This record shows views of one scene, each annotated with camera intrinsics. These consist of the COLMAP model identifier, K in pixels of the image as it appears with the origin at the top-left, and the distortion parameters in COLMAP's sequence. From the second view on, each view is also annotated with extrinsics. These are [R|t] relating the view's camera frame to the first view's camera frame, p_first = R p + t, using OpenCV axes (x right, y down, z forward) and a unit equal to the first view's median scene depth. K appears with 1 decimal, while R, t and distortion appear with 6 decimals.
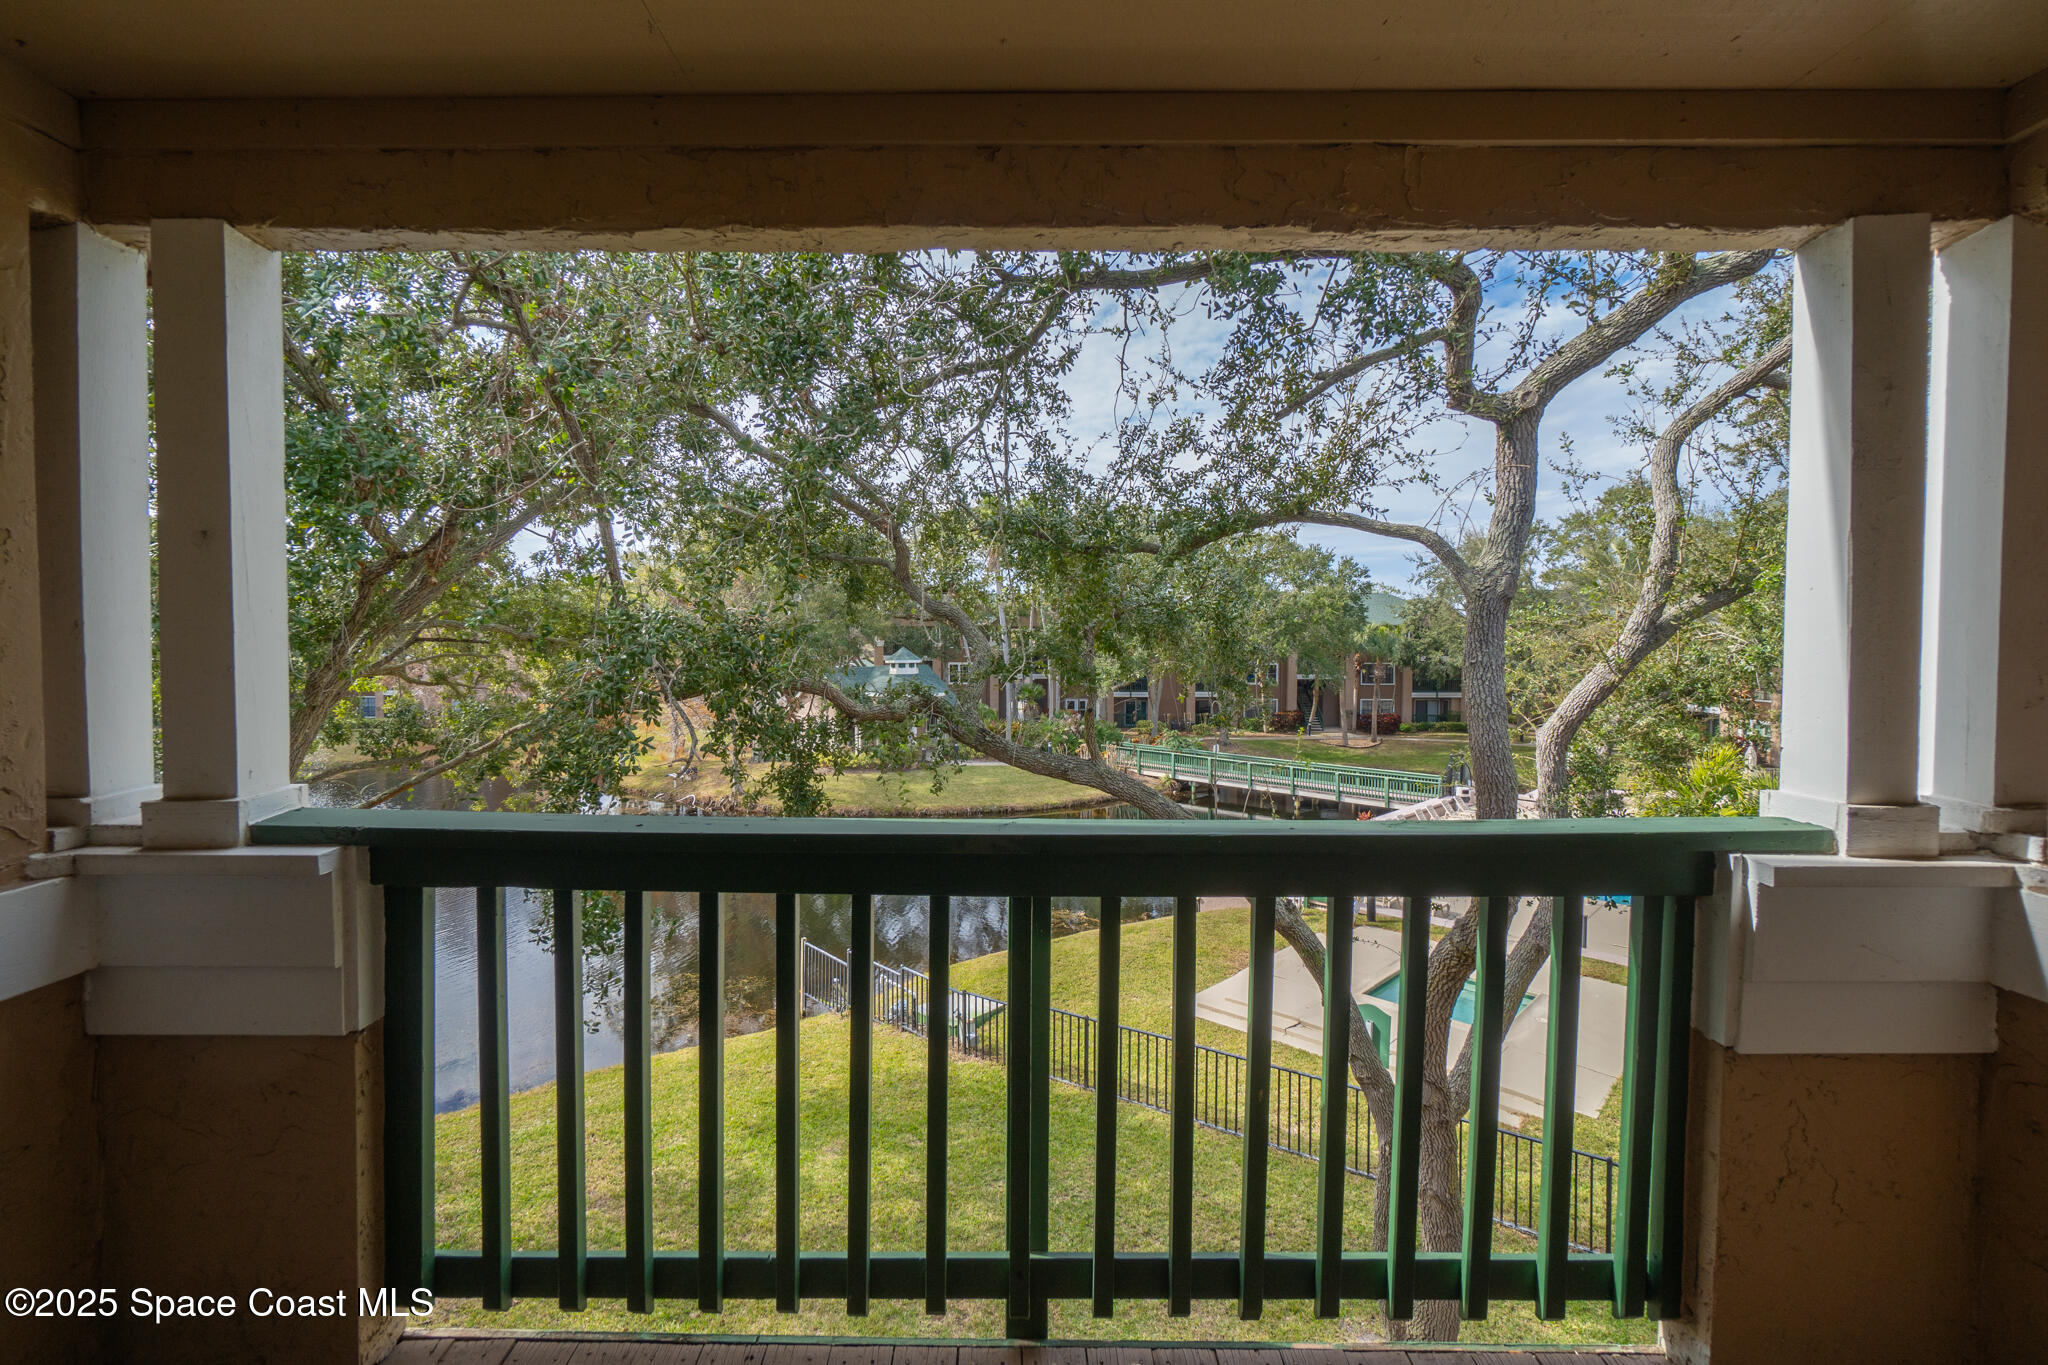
lens RADIAL K [[899.8, 0, 1018.8], [0, 899.8, 663.7], [0, 0, 1]] dist [0.000238, 0.000013]
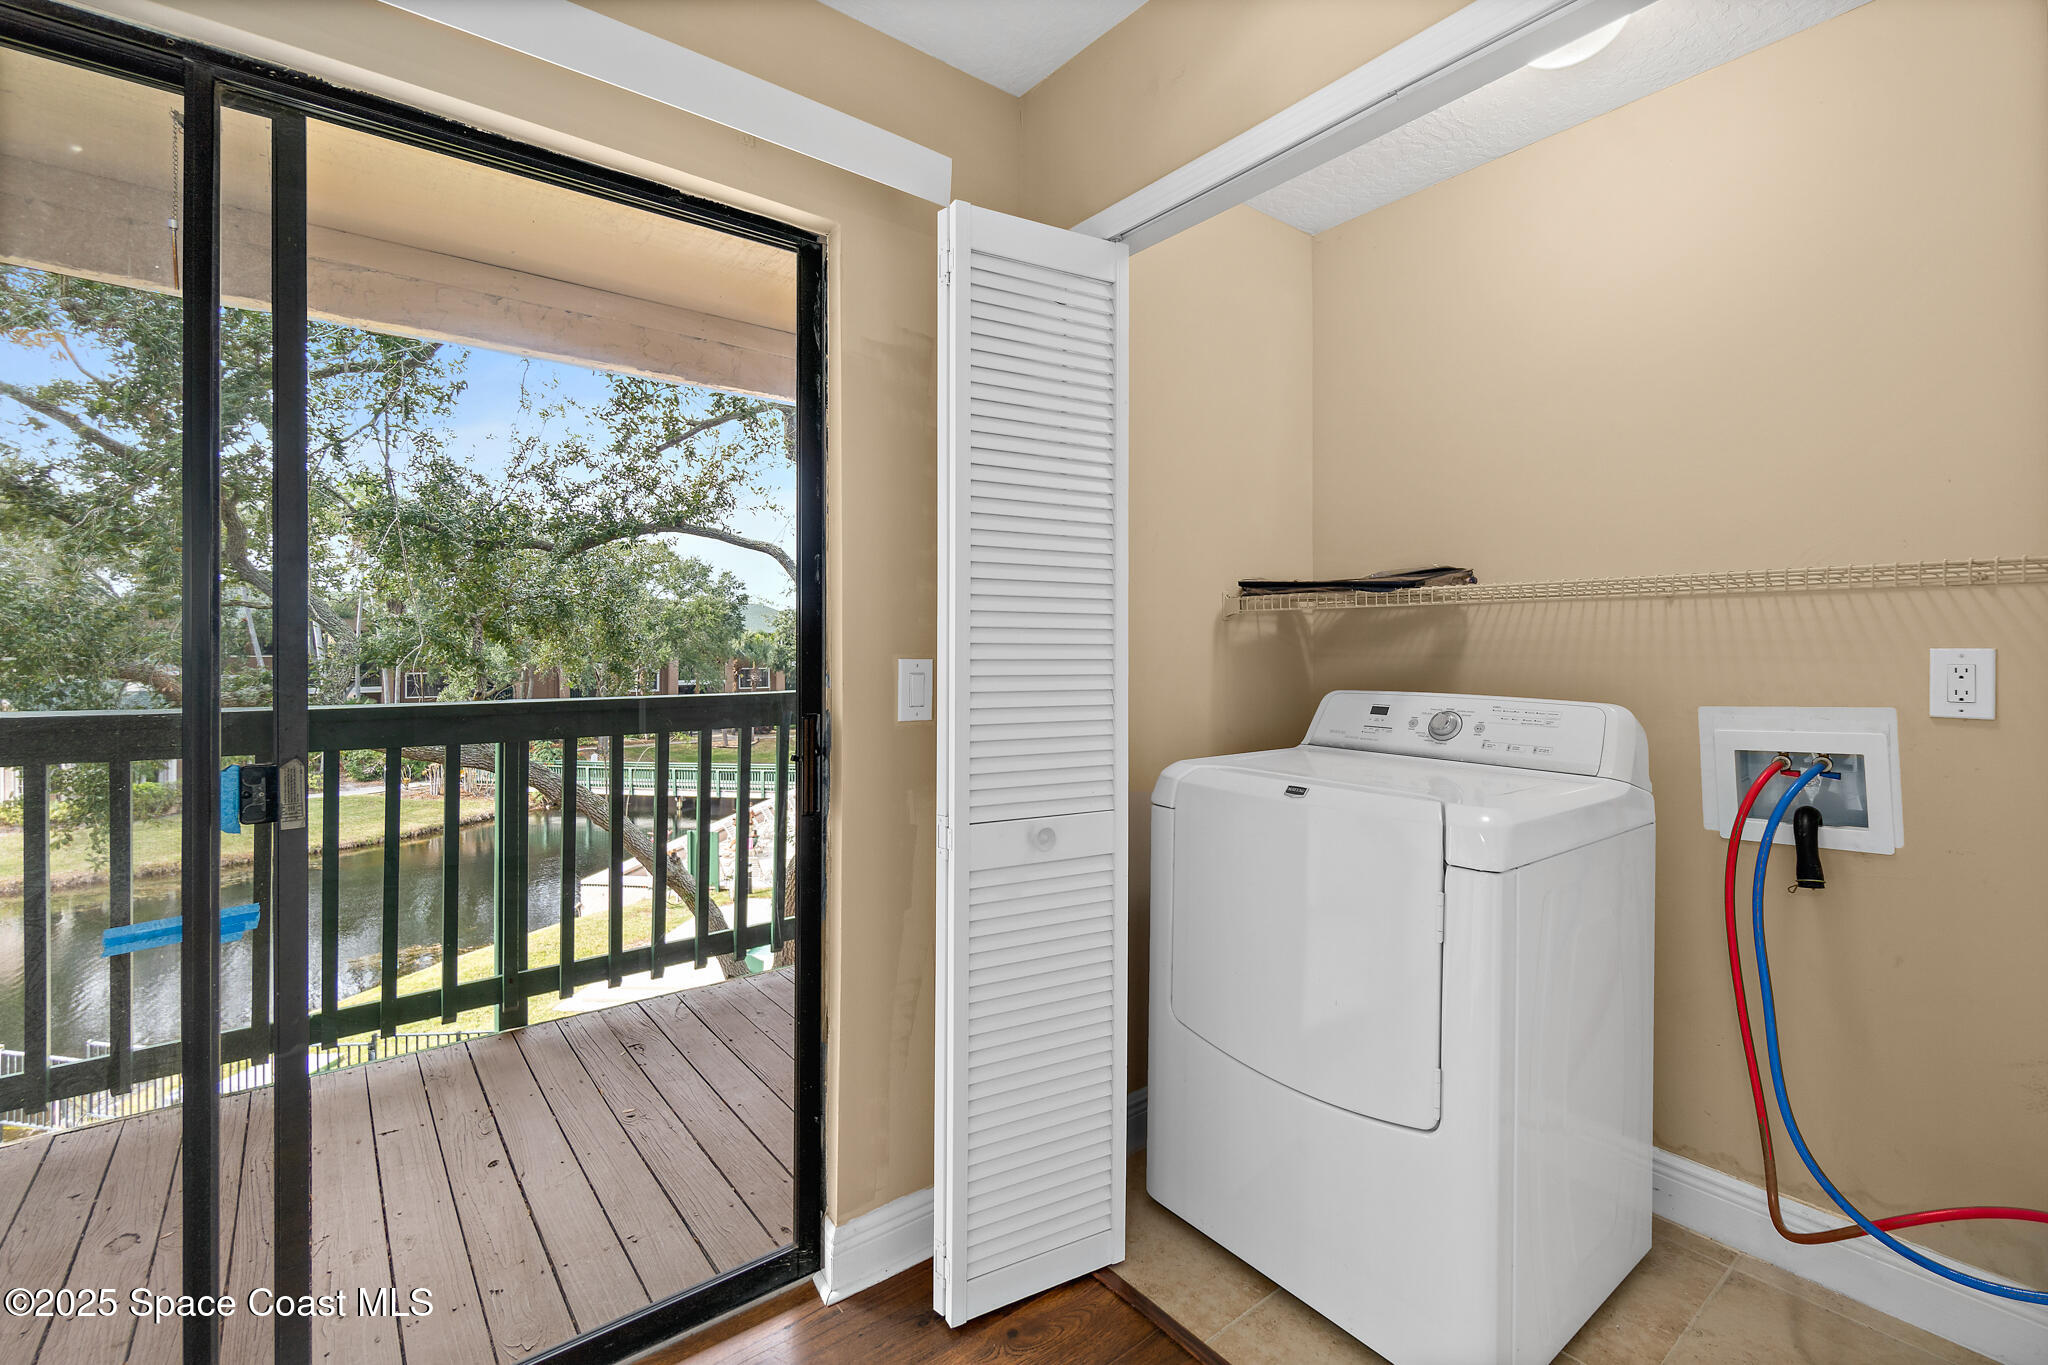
lens RADIAL K [[899.8, 0, 1018.8], [0, 899.8, 663.7], [0, 0, 1]] dist [0.000238, 0.000013]
pose [[0.788560, -0.013615, 0.614807, -0.085259], [0.021538, 0.999753, -0.005486, 0.041899], [-0.614581, 0.017568, 0.788658, -0.274371]]
